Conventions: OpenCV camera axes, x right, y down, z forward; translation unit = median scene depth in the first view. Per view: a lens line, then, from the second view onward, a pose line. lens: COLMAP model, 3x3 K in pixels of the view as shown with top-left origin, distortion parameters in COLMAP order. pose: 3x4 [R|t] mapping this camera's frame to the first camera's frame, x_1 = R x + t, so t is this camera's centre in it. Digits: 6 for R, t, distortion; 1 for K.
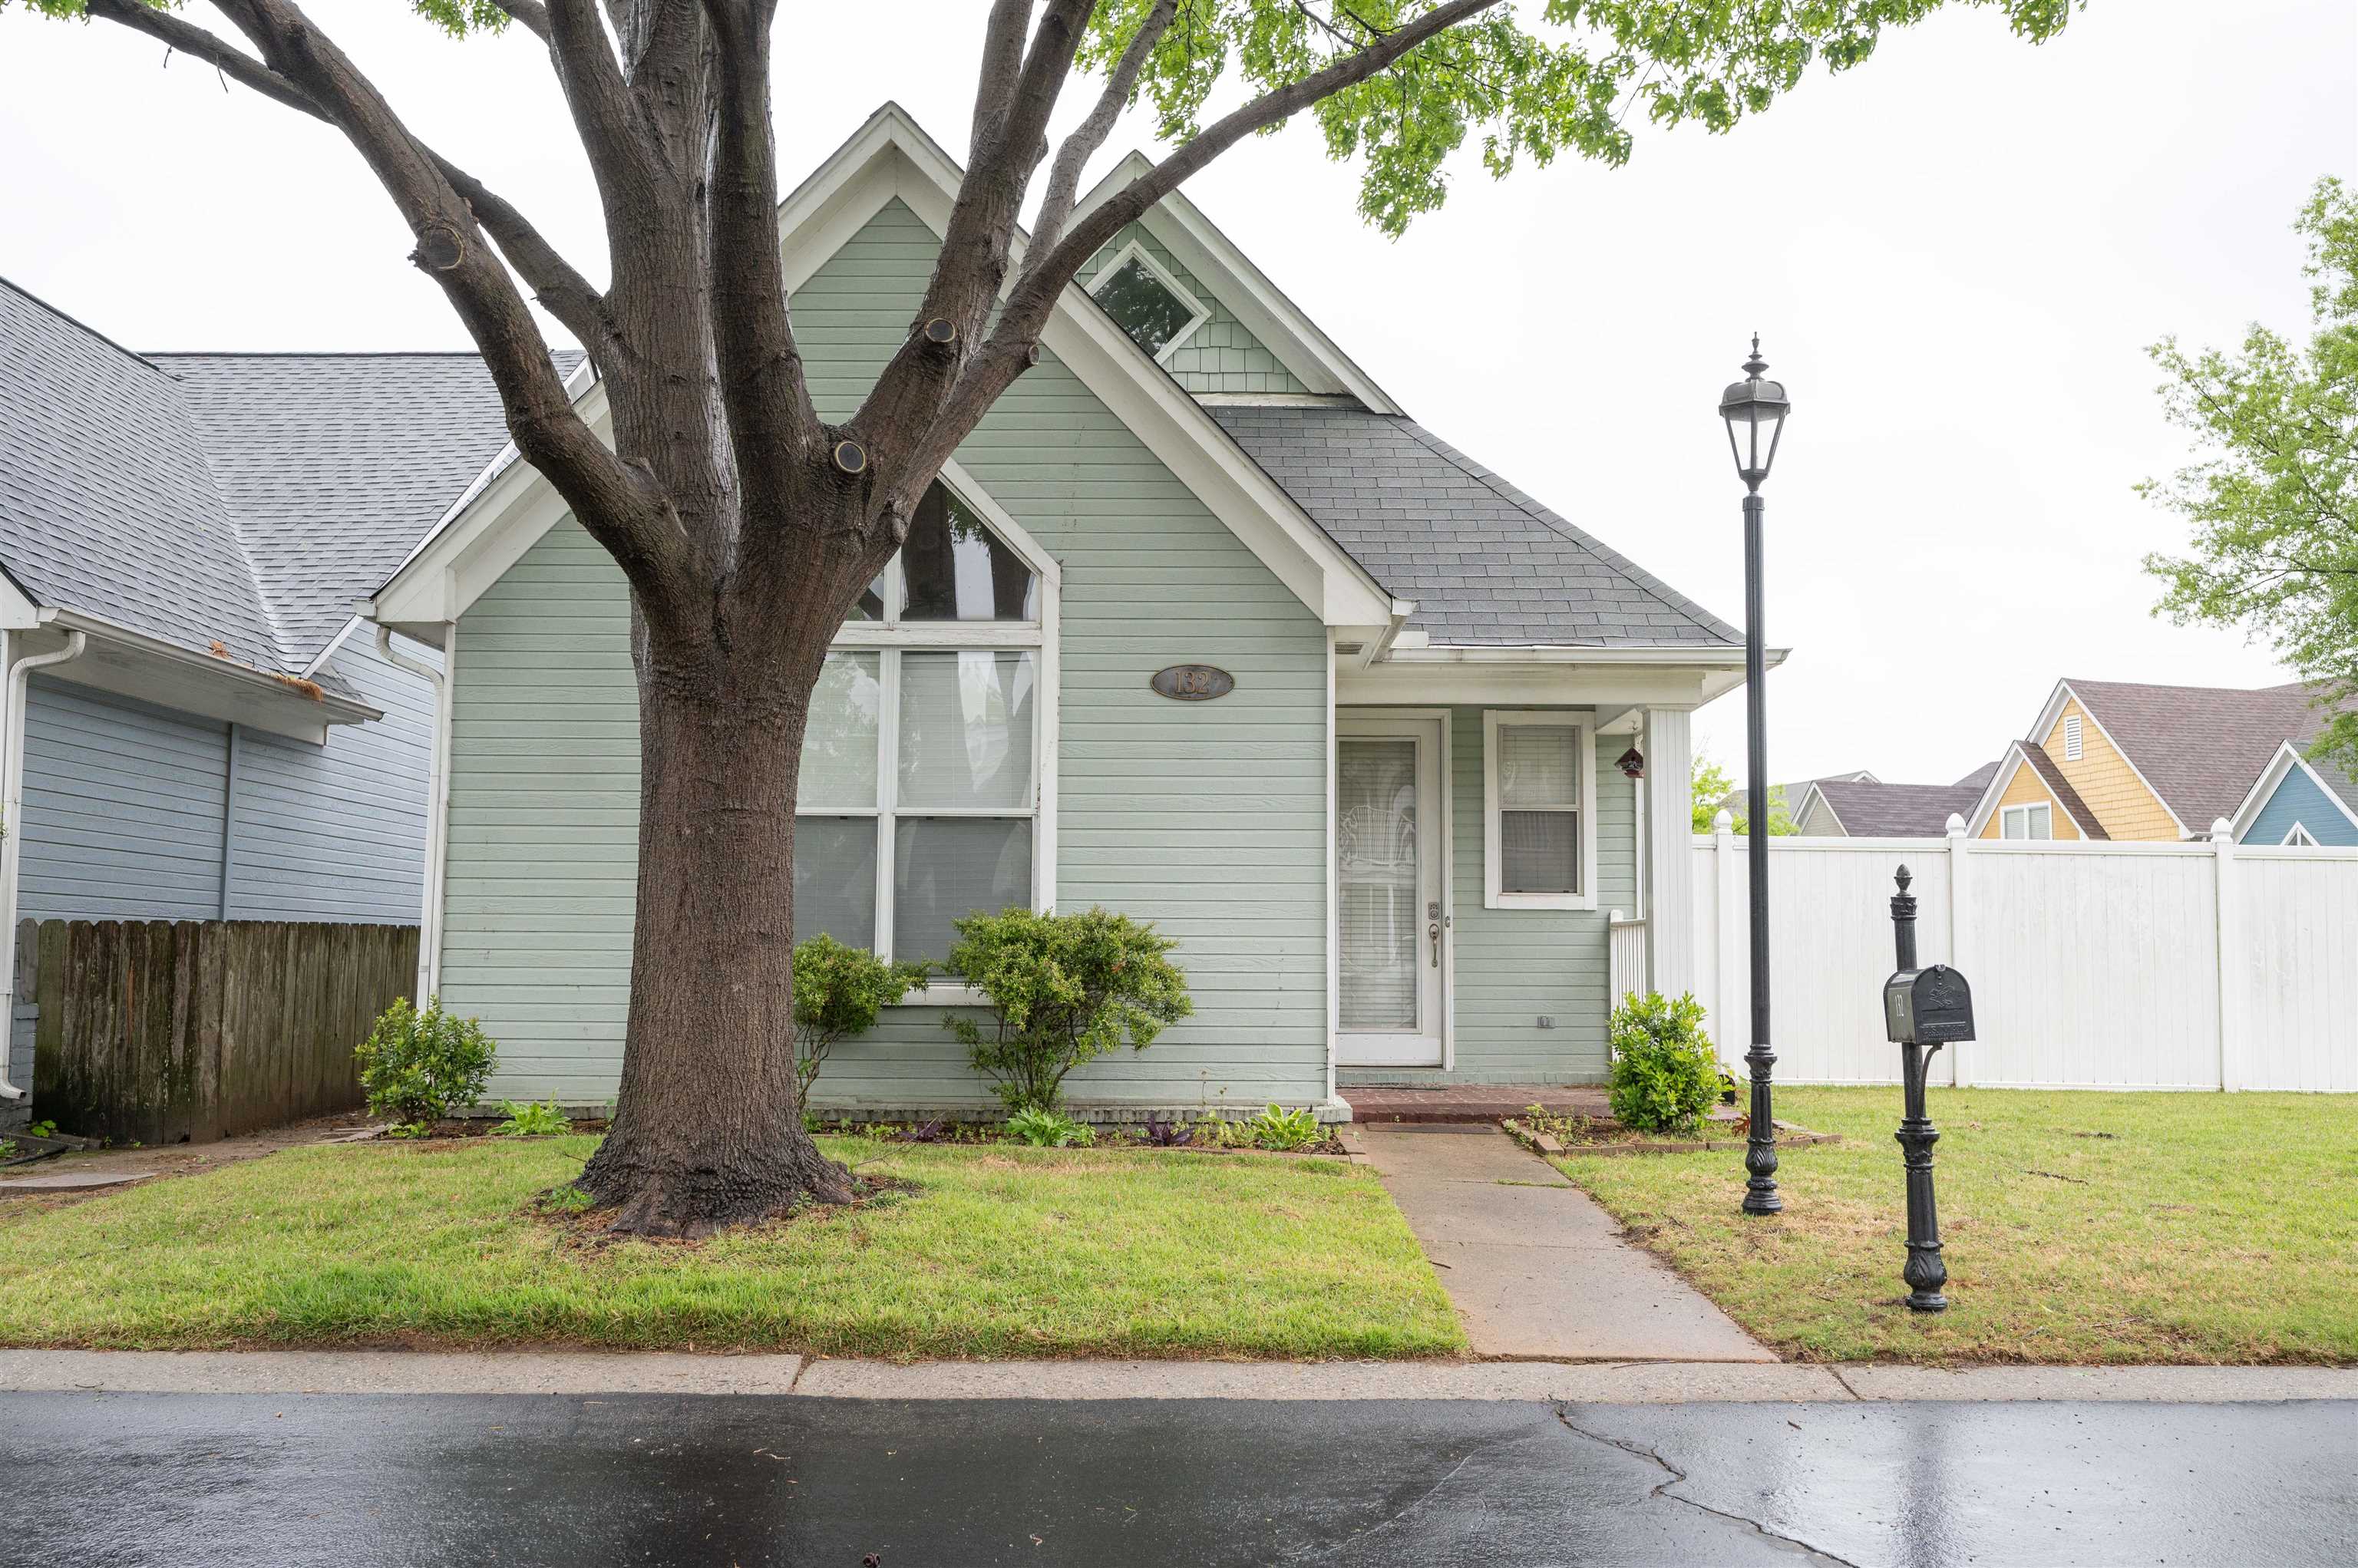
lens RADIAL K [[2019.4, 0, 1179.3], [0, 2019.4, 788.6], [0, 0, 1]] dist [-0.006844, 0.009309]
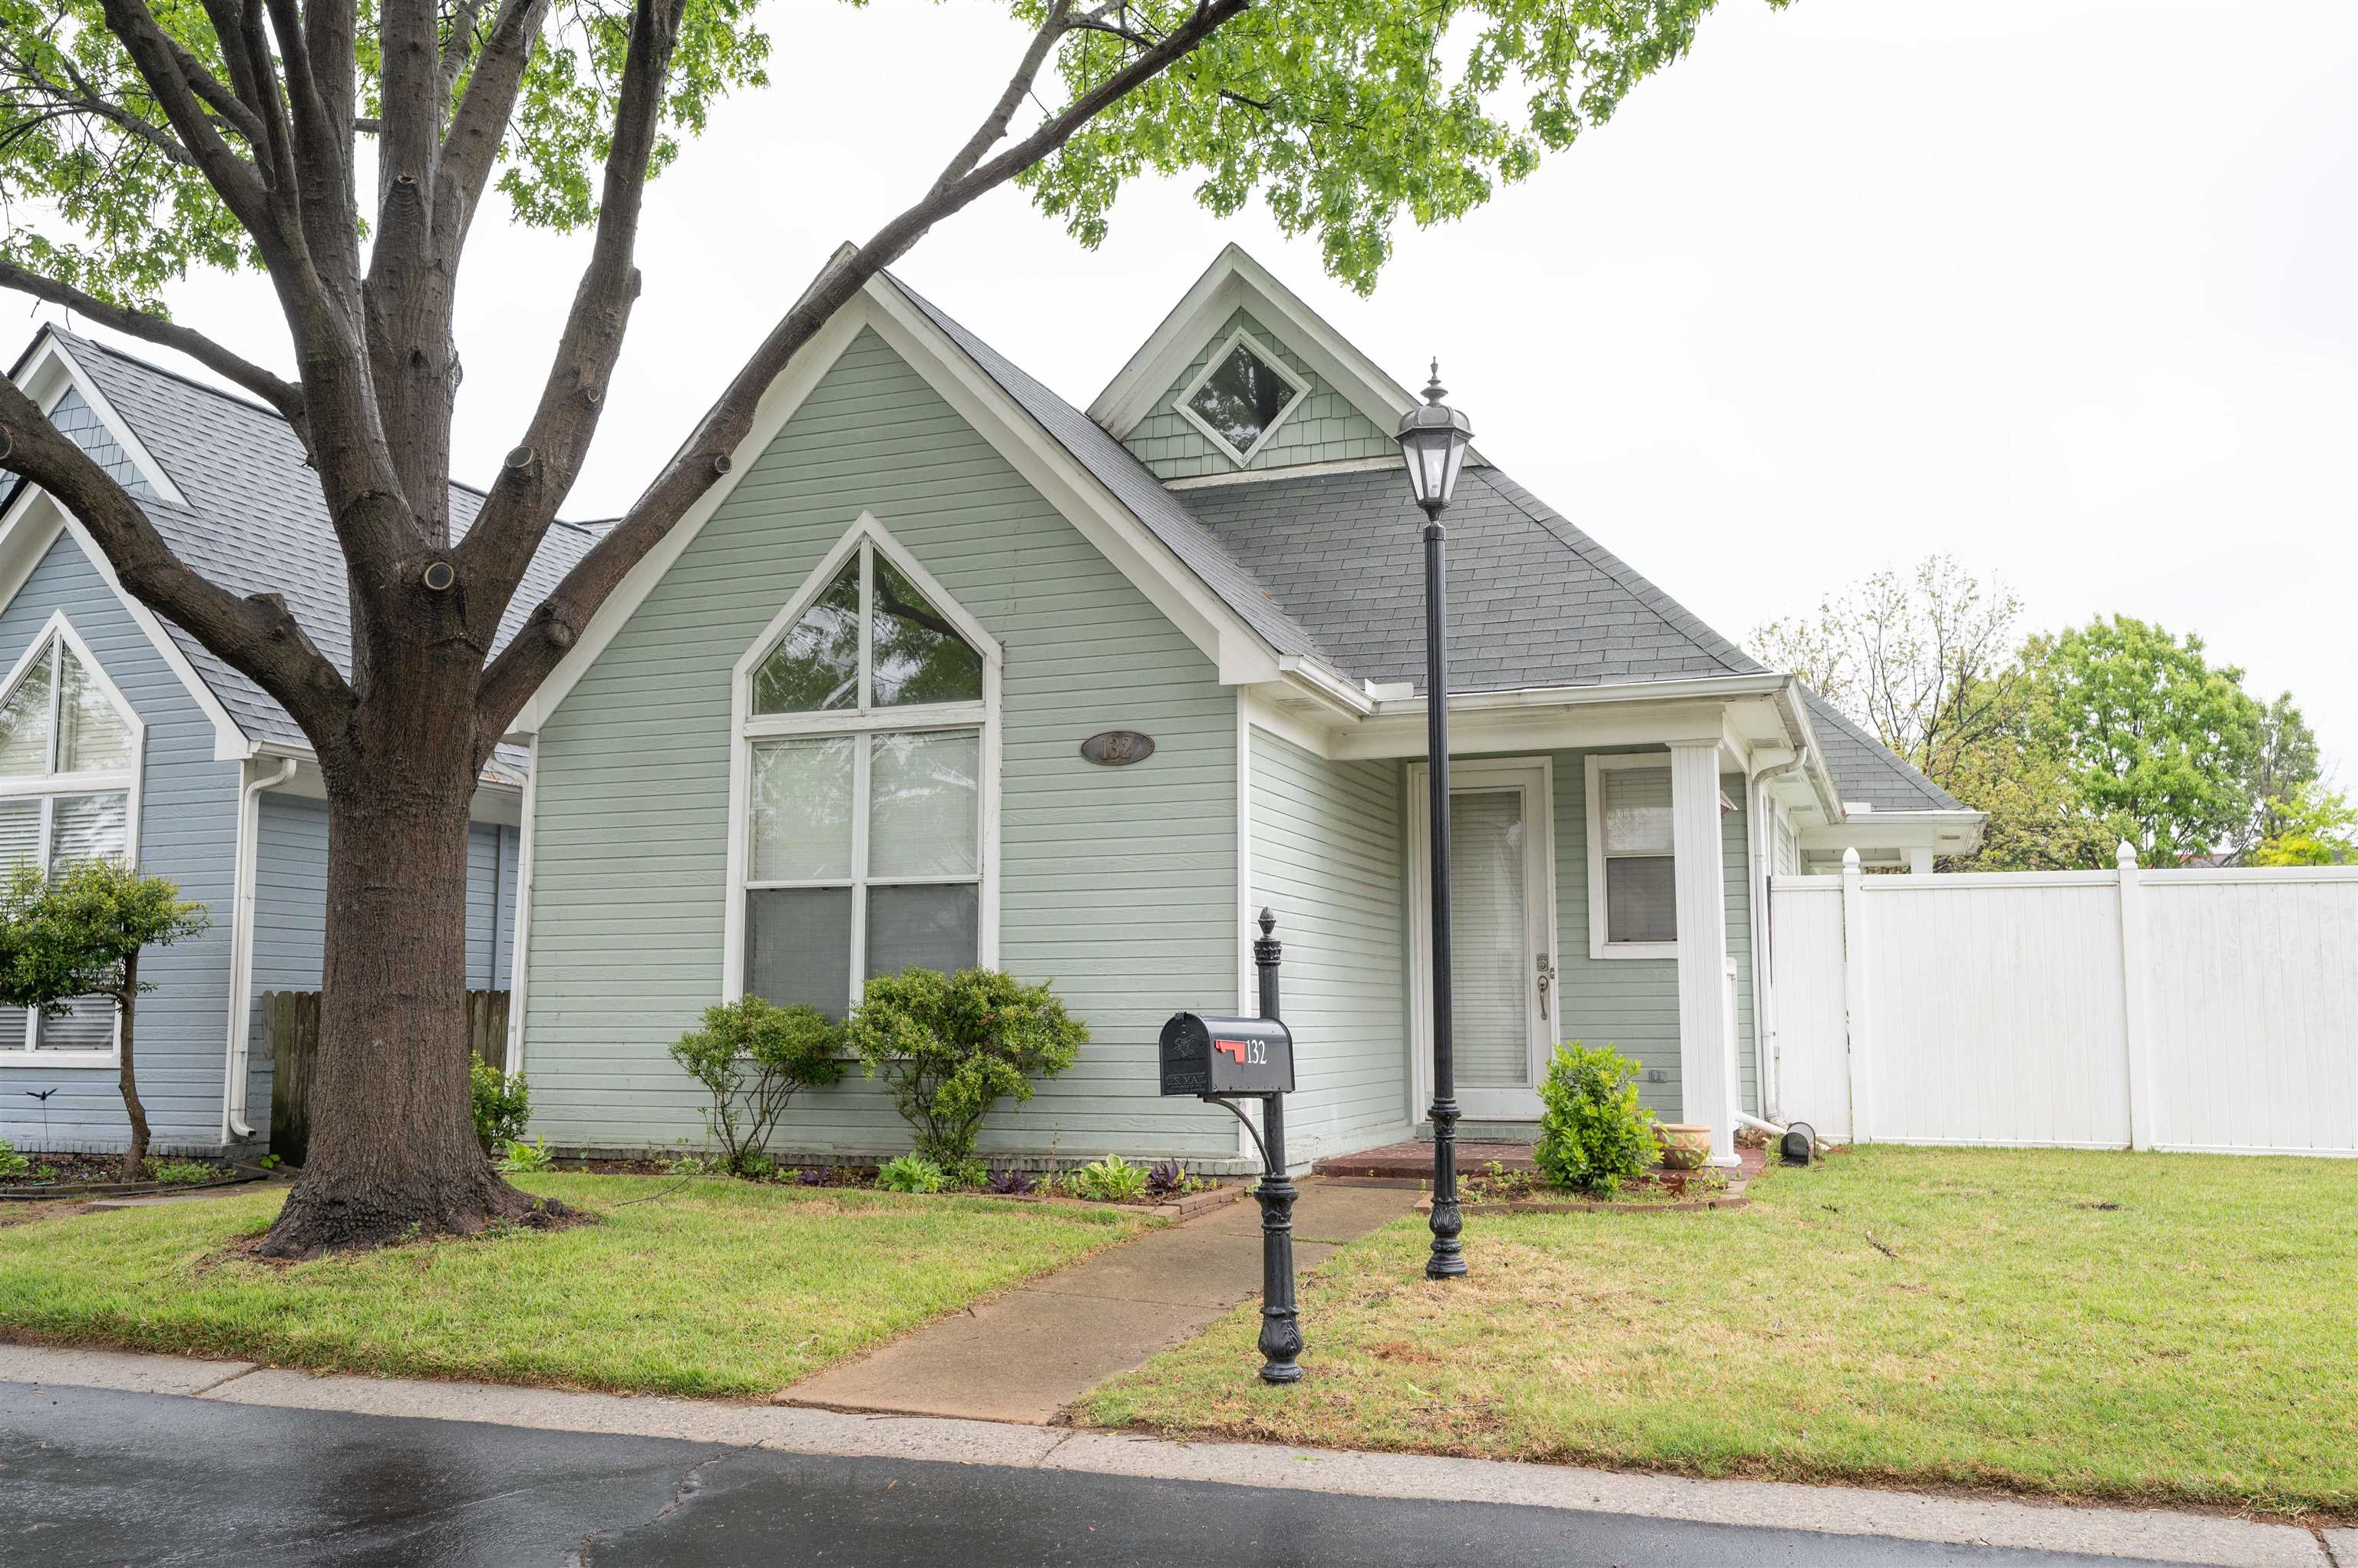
lens RADIAL K [[1920.3, 0, 1179.8], [0, 1920.3, 782.6], [0, 0, 1]] dist [-0.004418, -0.009216]
pose [[0.938743, -0.051096, -0.340808, 0.373140], [0.038267, 0.998287, -0.044266, 0.010344], [0.342486, 0.028513, 0.939090, 0.079323]]
